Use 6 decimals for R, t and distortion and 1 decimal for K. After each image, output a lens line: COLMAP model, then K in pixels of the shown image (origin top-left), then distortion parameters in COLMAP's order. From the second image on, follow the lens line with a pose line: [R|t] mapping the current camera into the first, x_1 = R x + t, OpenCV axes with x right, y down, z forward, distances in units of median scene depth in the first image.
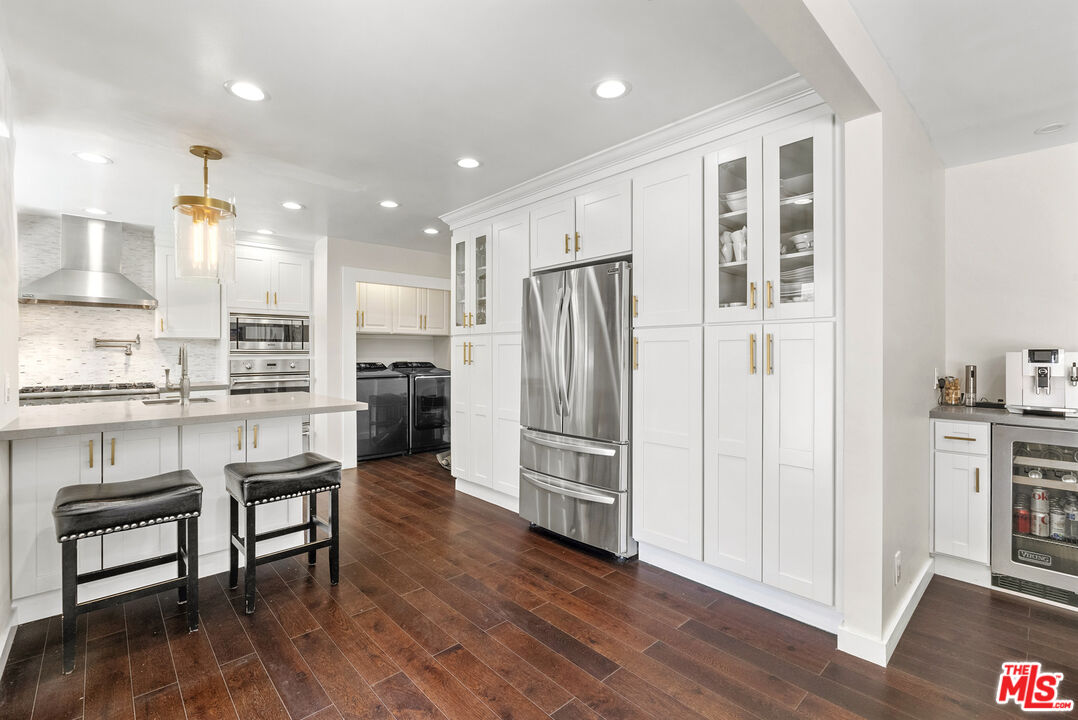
lens RADIAL K [[478.5, 0, 539.1], [0, 478.5, 352.0], [0, 0, 1]] dist [-0.008148, 0.002840]
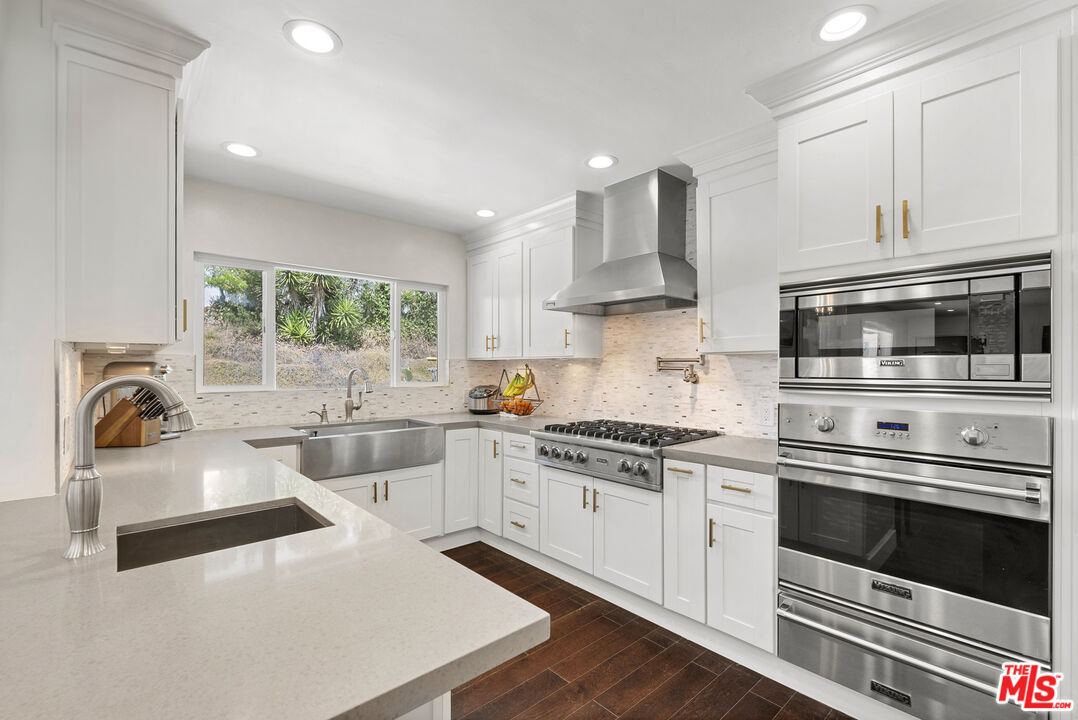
lens RADIAL K [[478.5, 0, 536.9], [0, 478.5, 364.7], [0, 0, 1]] dist [-0.008148, 0.002840]
pose [[-0.026083, -0.002932, -0.999655, -0.386150], [0.001055, 0.999995, -0.002961, -0.024871], [0.999659, -0.001131, -0.026079, 1.298501]]
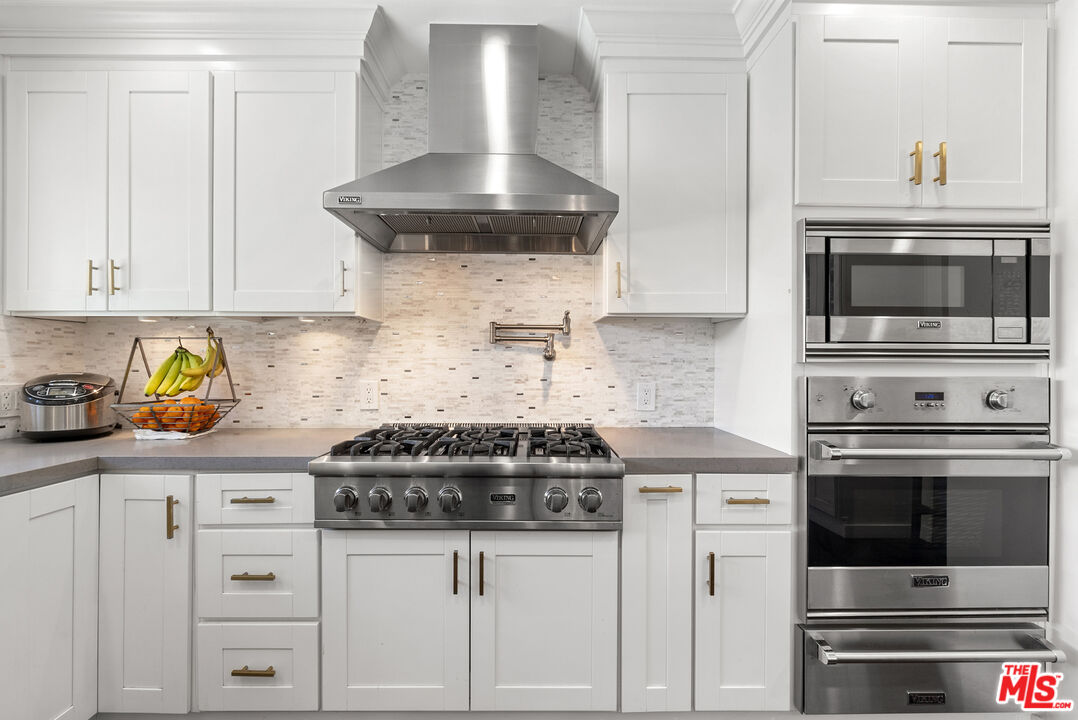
lens RADIAL K [[478.5, 0, 533.0], [0, 478.5, 361.7], [0, 0, 1]] dist [-0.008148, 0.002840]
pose [[0.736122, 0.007252, -0.676810, -0.919083], [-0.004816, 0.999973, 0.005477, 0.009275], [0.676832, -0.000772, 0.736137, 1.063529]]
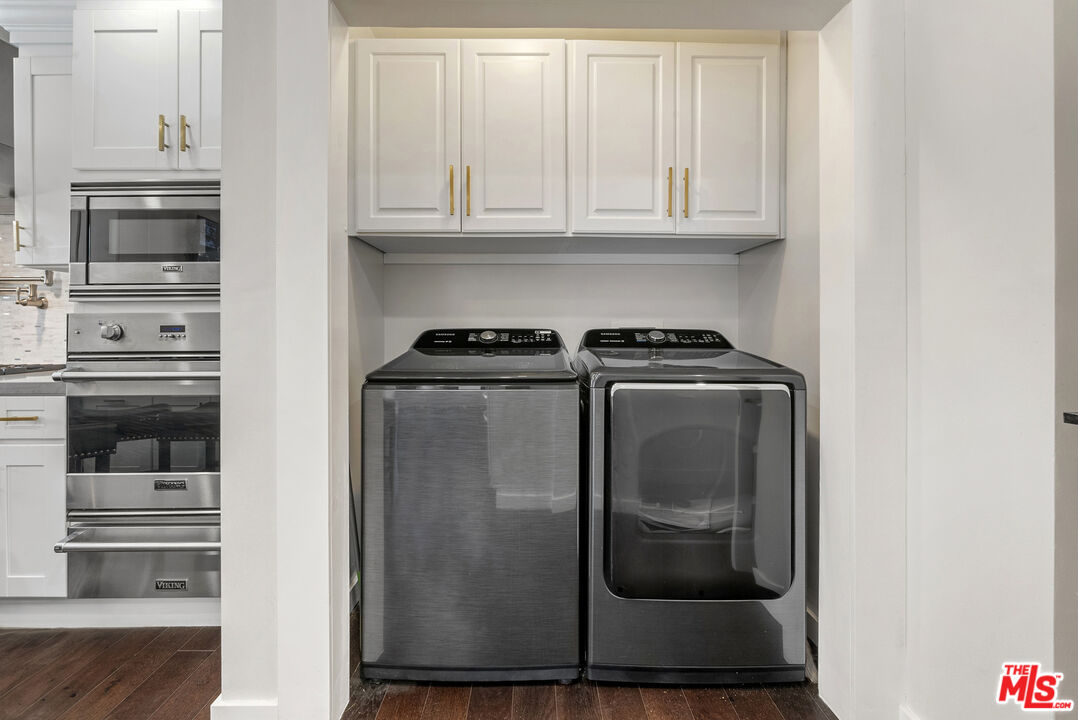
lens RADIAL K [[478.5, 0, 529.6], [0, 478.5, 327.4], [0, 0, 1]] dist [-0.008148, 0.002840]
pose [[0.735304, -0.002015, -0.677734, -0.240315], [0.002341, 0.999997, -0.000433, 0.044496], [0.677733, -0.001268, 0.735307, 1.564853]]
